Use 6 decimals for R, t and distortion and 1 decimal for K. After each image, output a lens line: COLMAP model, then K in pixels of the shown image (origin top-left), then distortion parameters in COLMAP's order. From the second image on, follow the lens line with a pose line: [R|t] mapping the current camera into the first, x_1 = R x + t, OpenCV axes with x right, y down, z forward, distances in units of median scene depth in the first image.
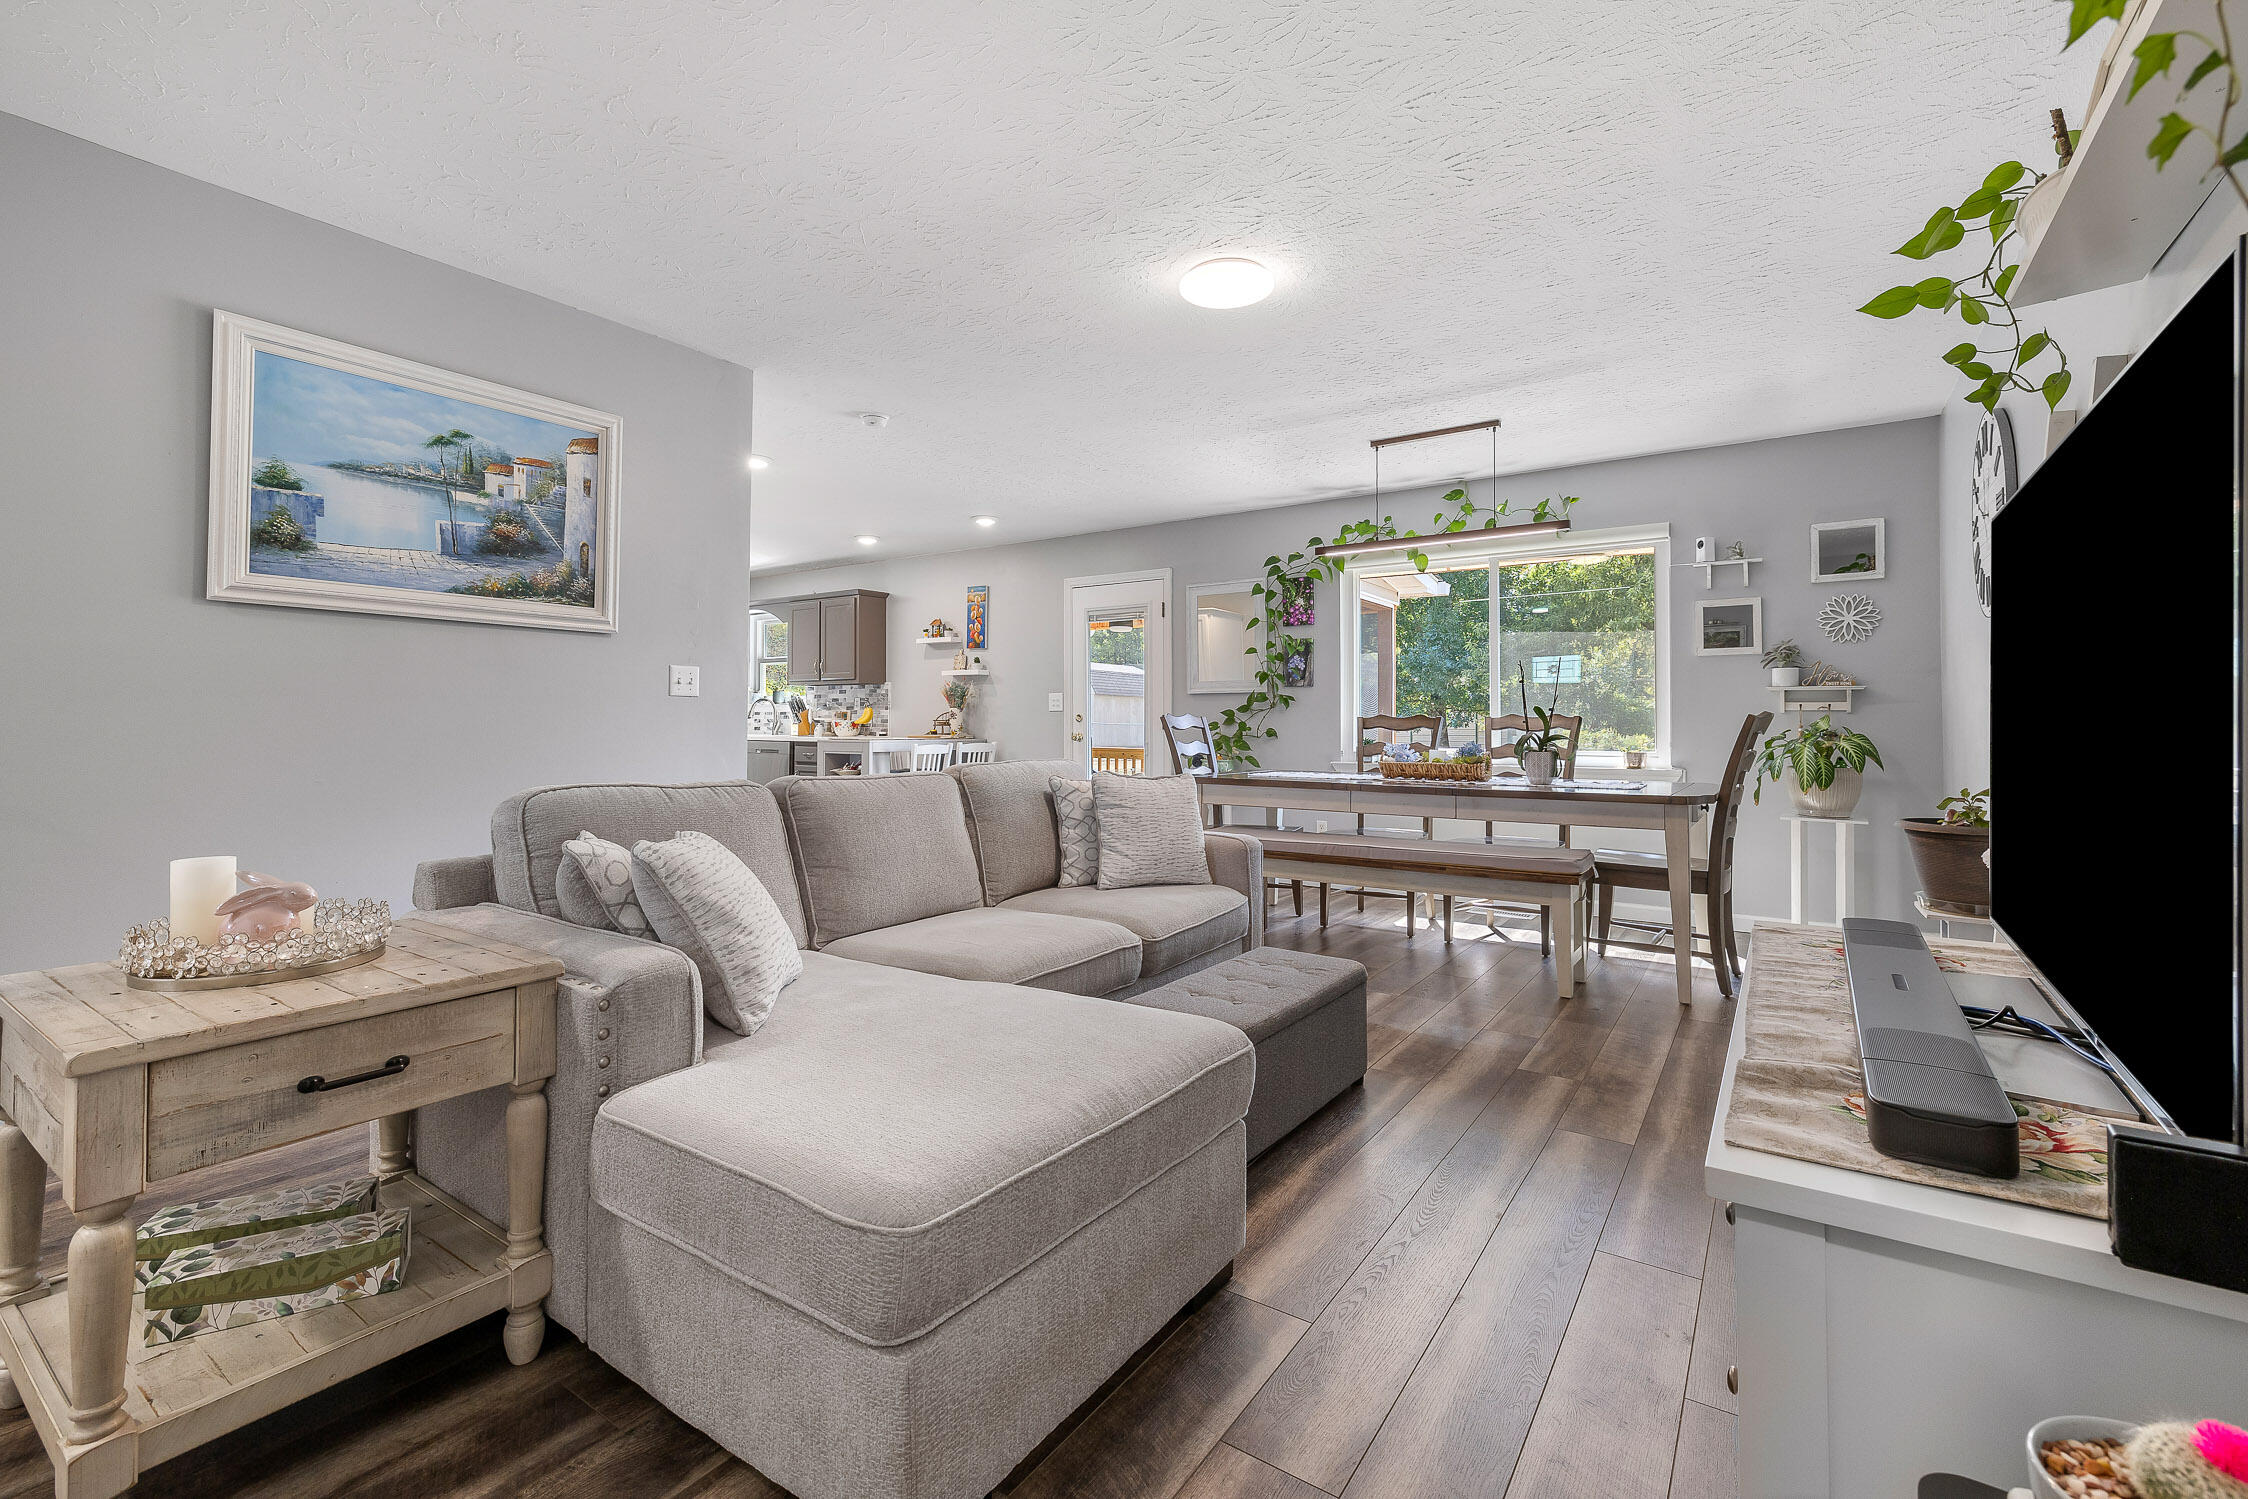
lens RADIAL K [[960.9, 0, 1114.8], [0, 960.9, 717.2], [0, 0, 1]] dist [-0.000634, -0.000058]
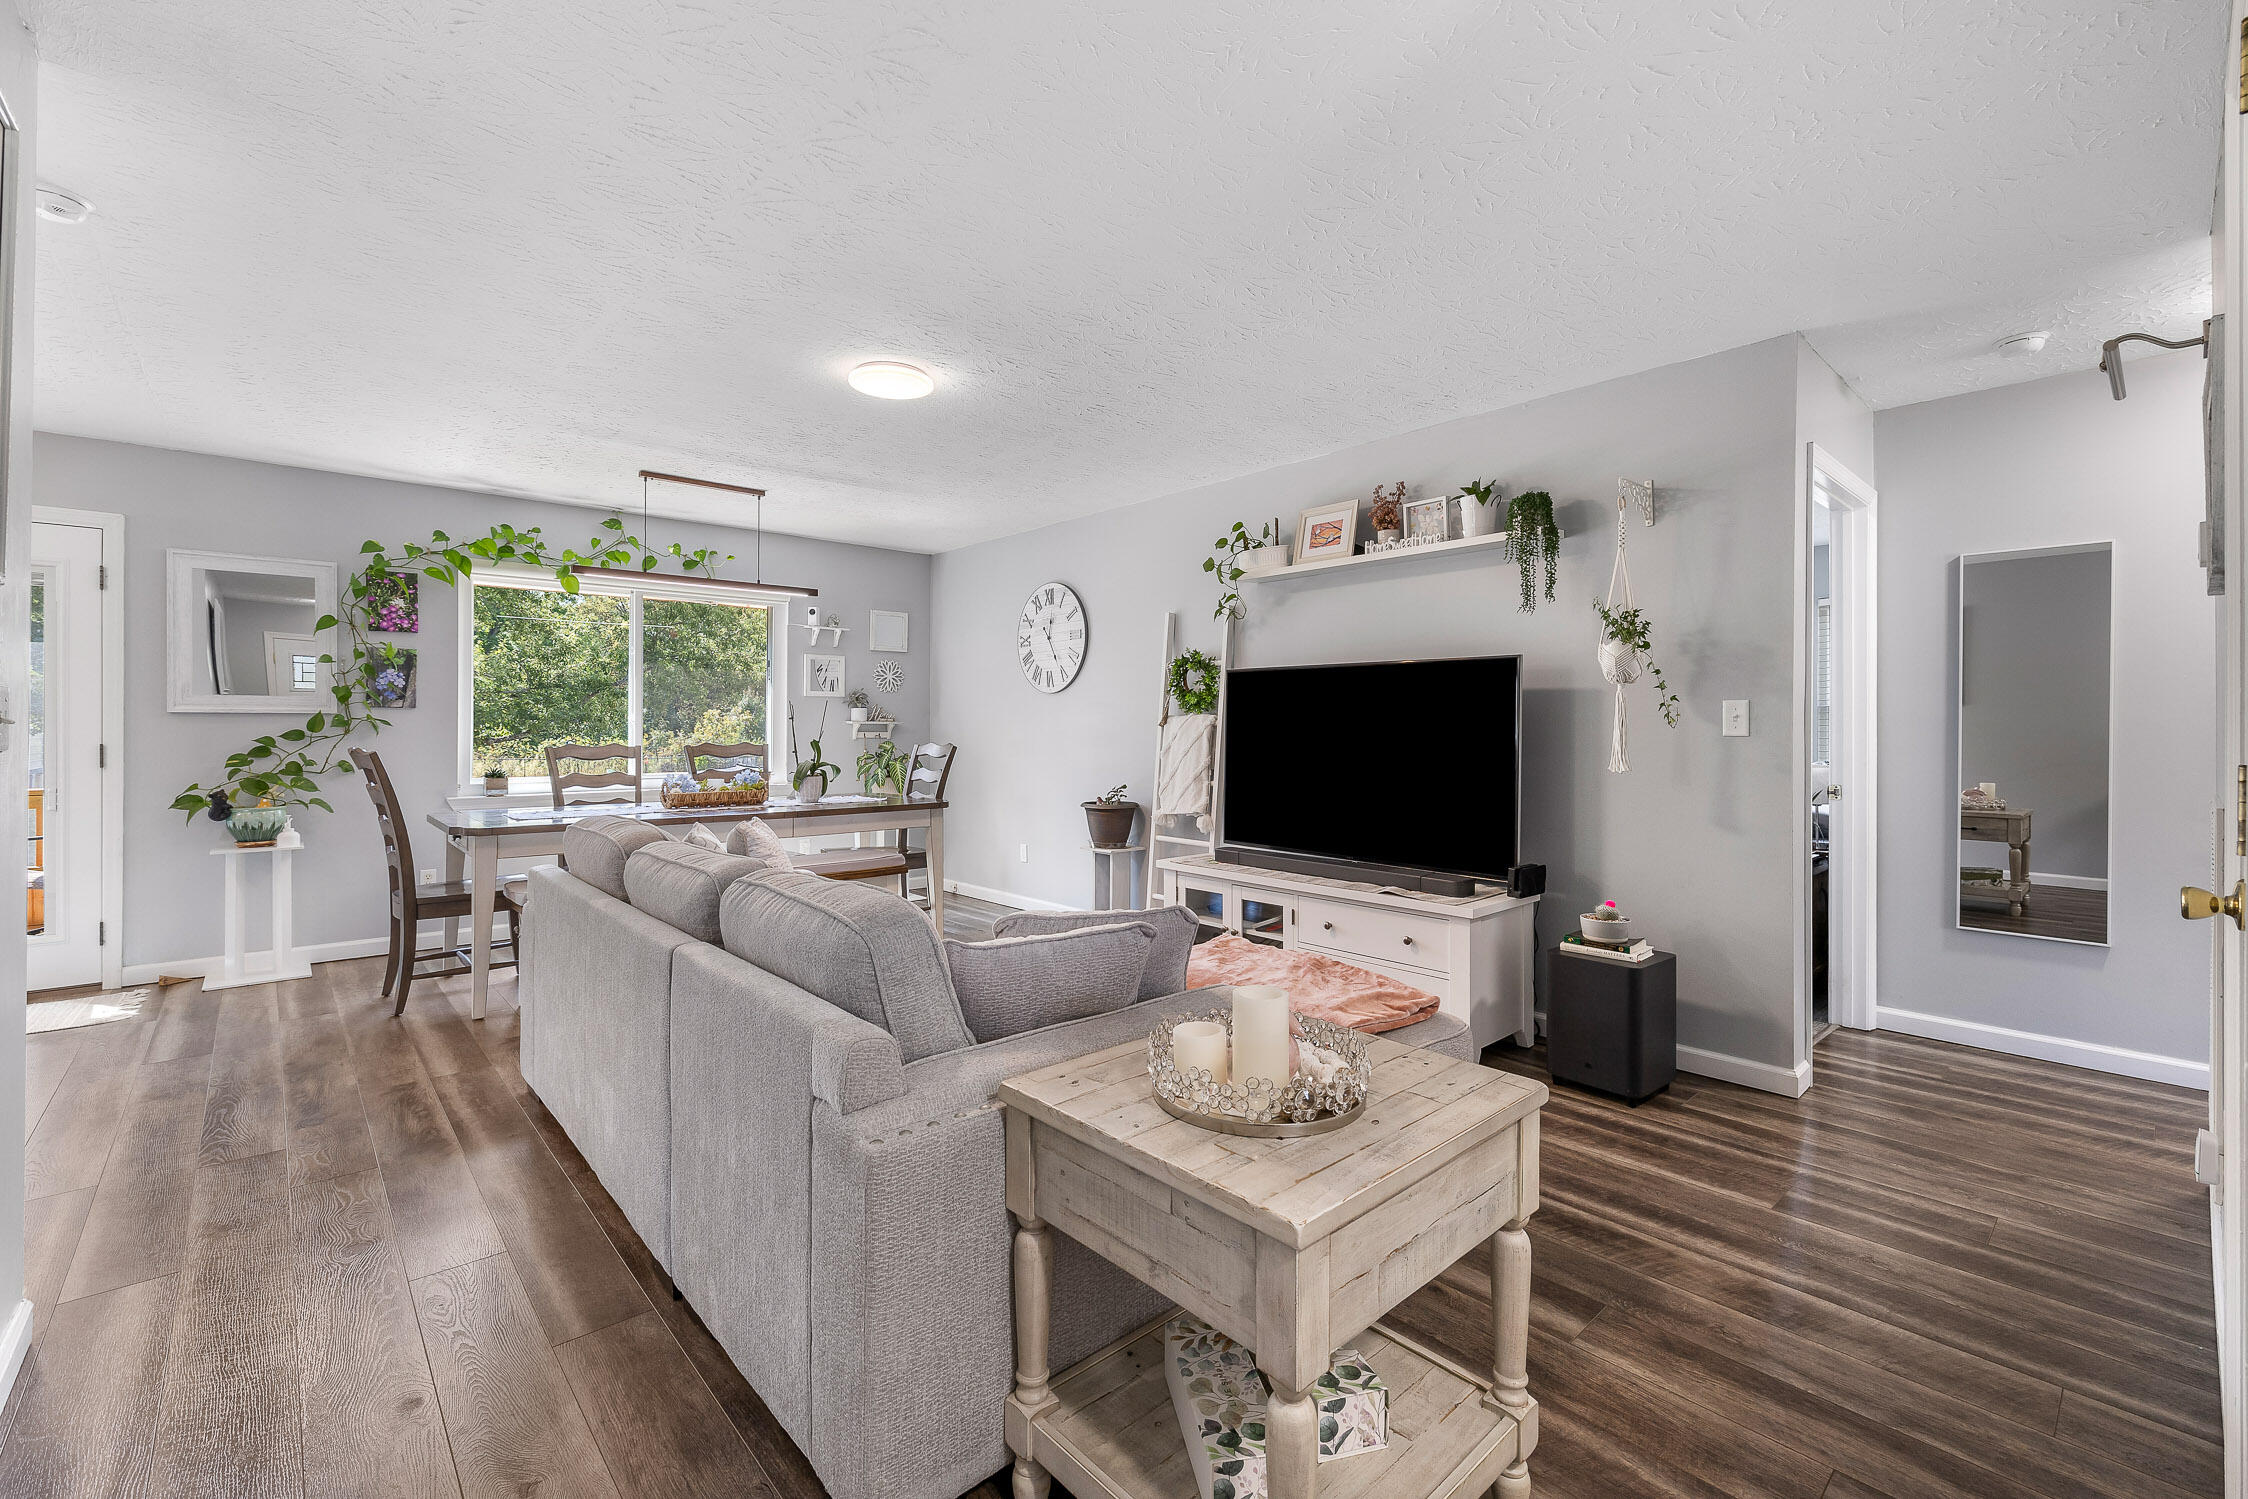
lens RADIAL K [[960.9, 0, 1123.0], [0, 960.9, 731.4], [0, 0, 1]] dist [-0.000634, -0.000058]
pose [[0.228076, -0.005348, 0.973629, -0.759465], [-0.008837, 0.999932, 0.007563, -0.039766], [-0.973603, -0.010329, 0.228013, 0.378408]]
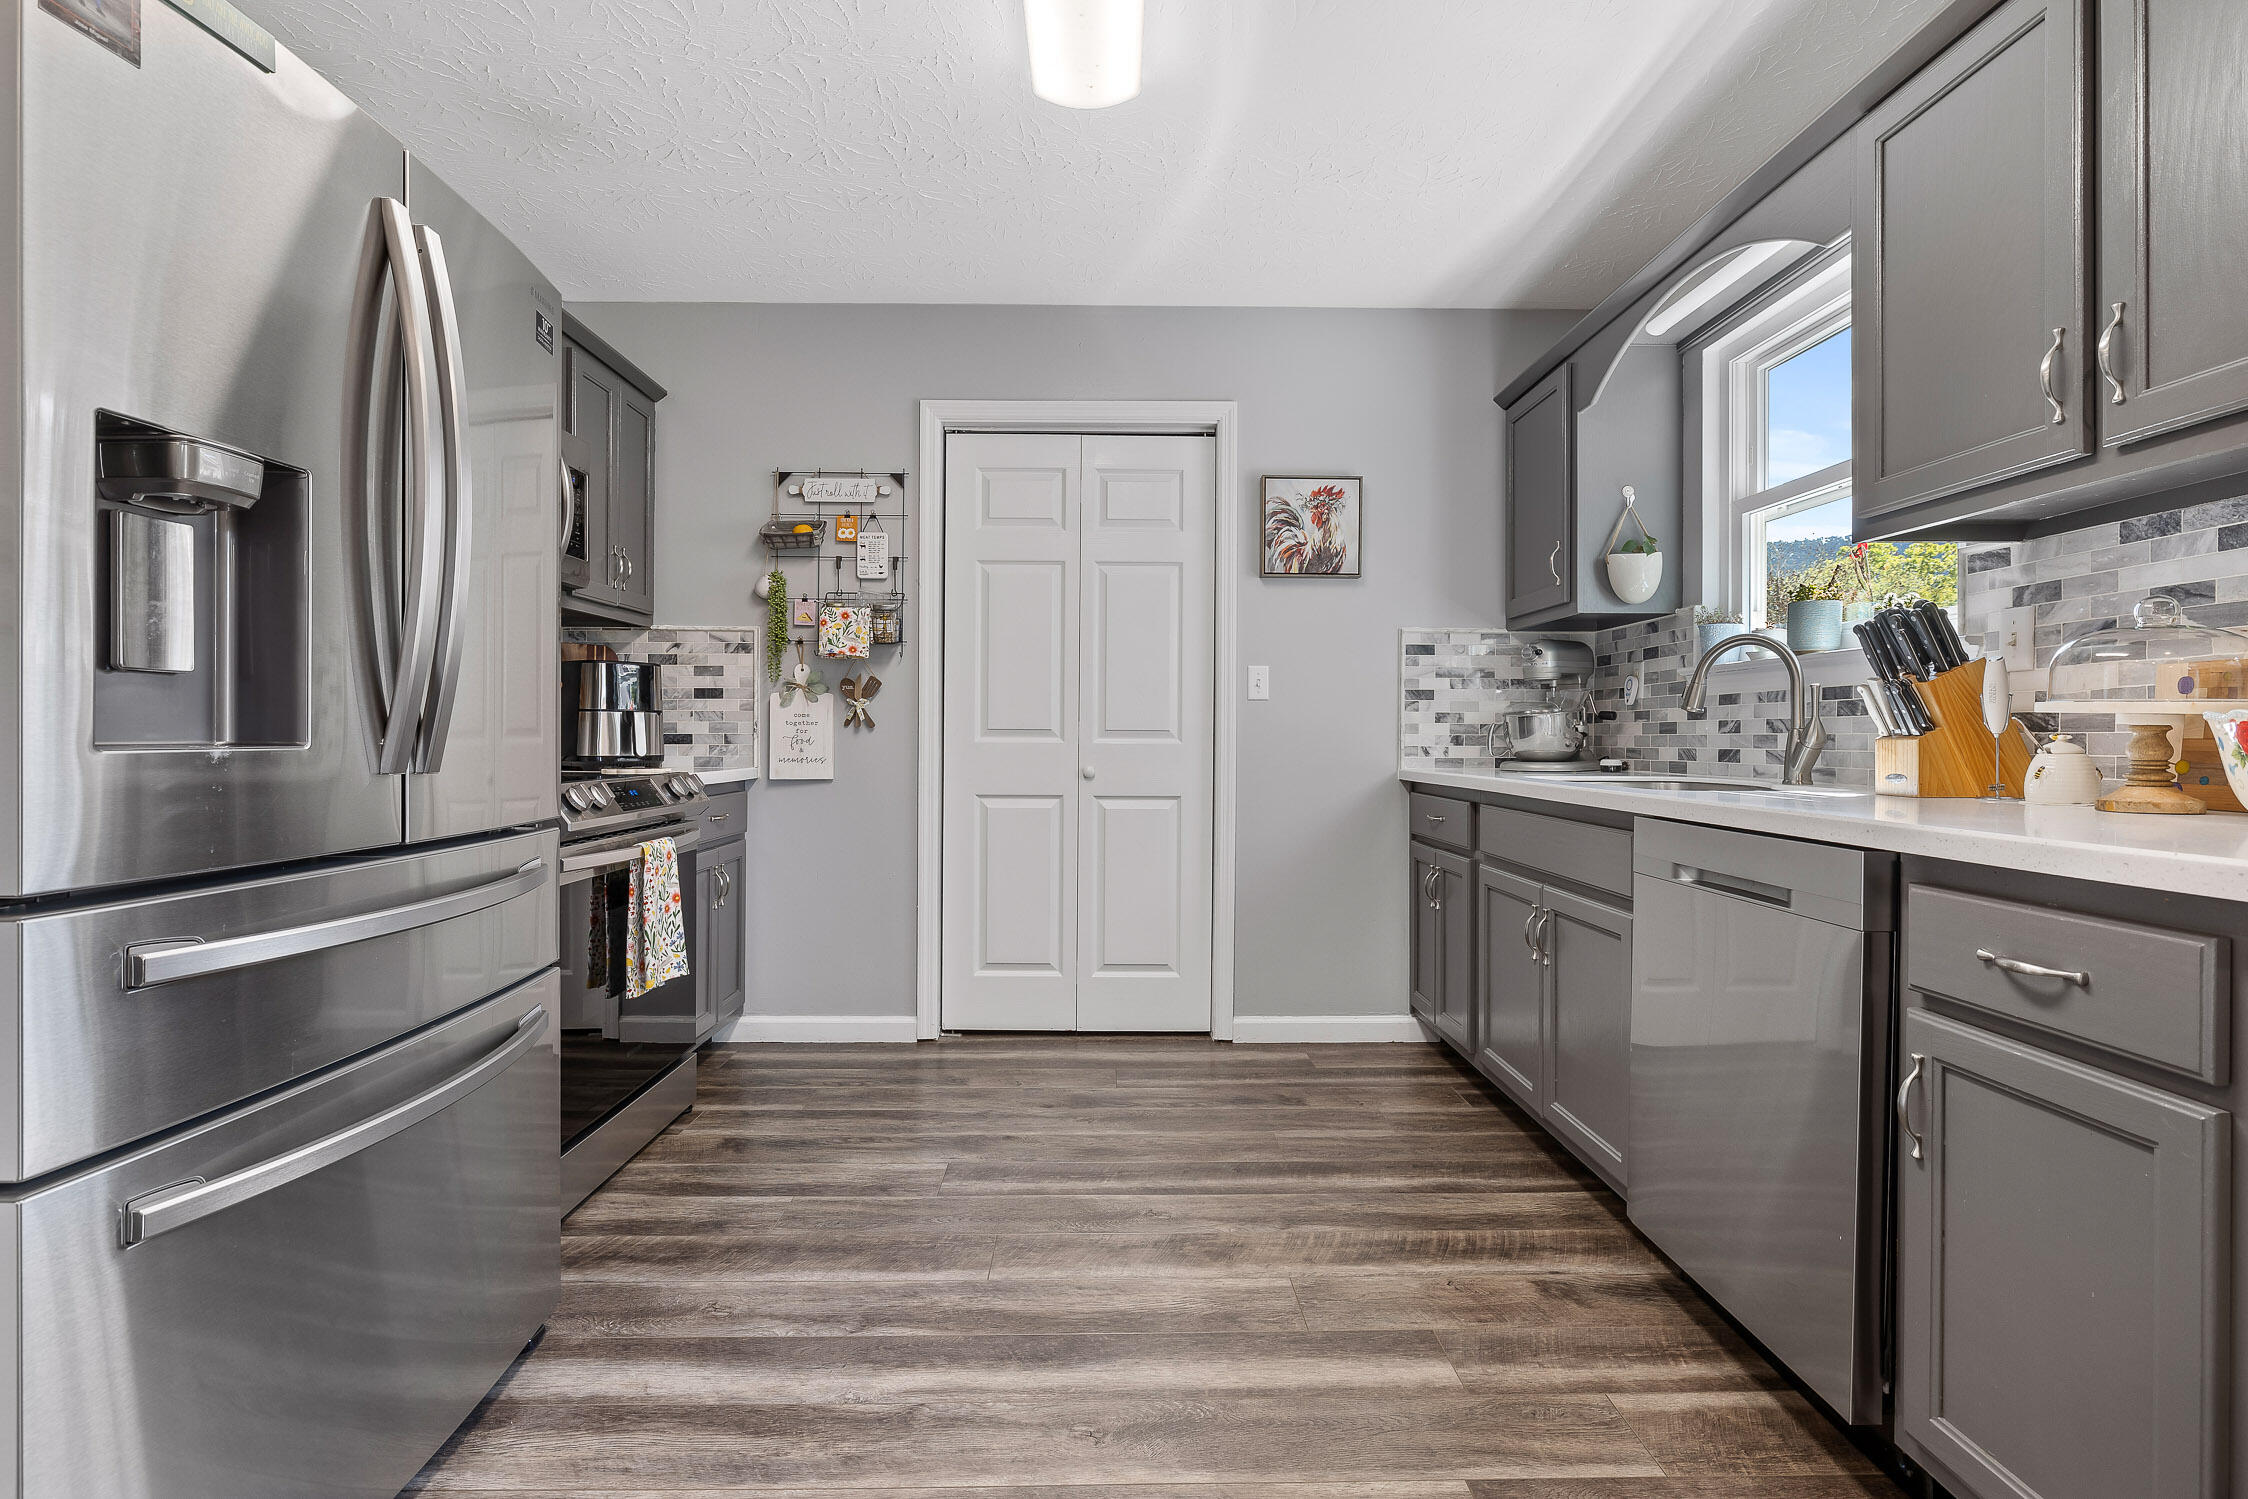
lens RADIAL K [[1050.9, 0, 1121.1], [0, 1050.9, 738.2], [0, 0, 1]] dist [-0.007931, 0.002383]
pose [[0.585224, -0.001430, -0.810871, -0.602879], [0.006761, 0.999972, 0.003116, 0.012995], [0.810844, -0.007305, 0.585217, 1.783691]]
